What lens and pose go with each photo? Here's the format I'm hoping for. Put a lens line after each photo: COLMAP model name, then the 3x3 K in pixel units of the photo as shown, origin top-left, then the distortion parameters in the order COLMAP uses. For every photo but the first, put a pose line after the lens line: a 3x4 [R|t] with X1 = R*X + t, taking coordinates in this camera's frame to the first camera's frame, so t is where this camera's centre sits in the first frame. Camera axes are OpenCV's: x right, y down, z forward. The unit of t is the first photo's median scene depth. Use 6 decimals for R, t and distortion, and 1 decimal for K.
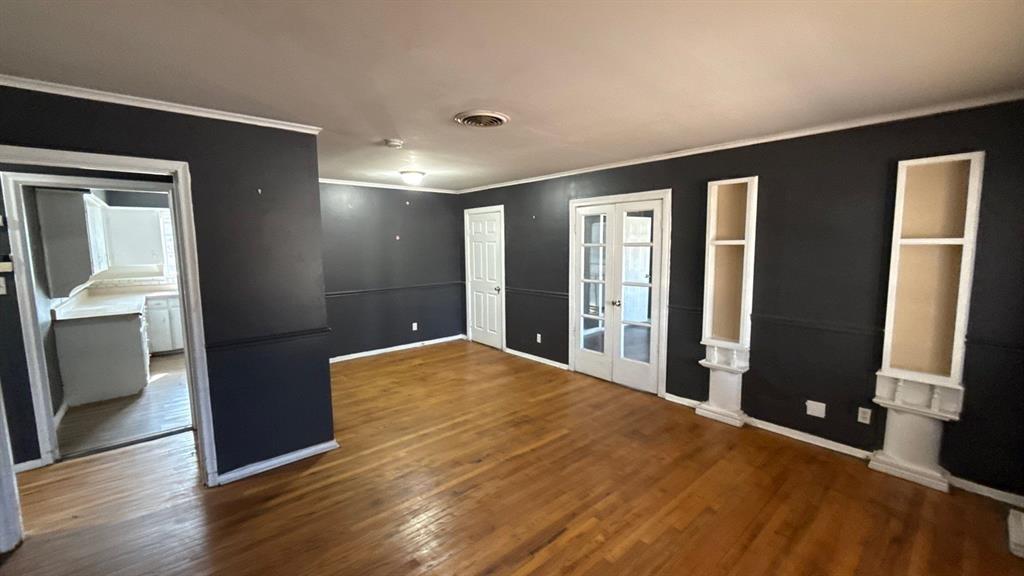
lens RADIAL K [[407.7, 0, 512.5], [0, 407.7, 286.4], [0, 0, 1]] dist [0.000577, 0.000132]
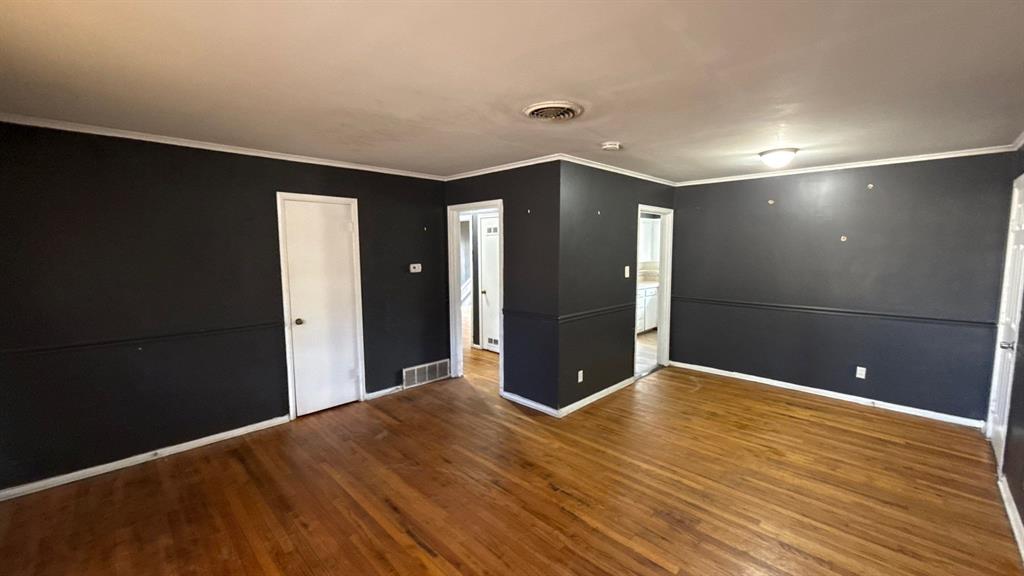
lens RADIAL K [[407.7, 0, 512.5], [0, 407.7, 286.4], [0, 0, 1]] dist [0.000577, 0.000132]
pose [[0.078723, 0.107839, -0.991047, 0.718633], [-0.103183, 0.989674, 0.099494, -0.095202], [0.991542, 0.094427, 0.089037, 0.734751]]
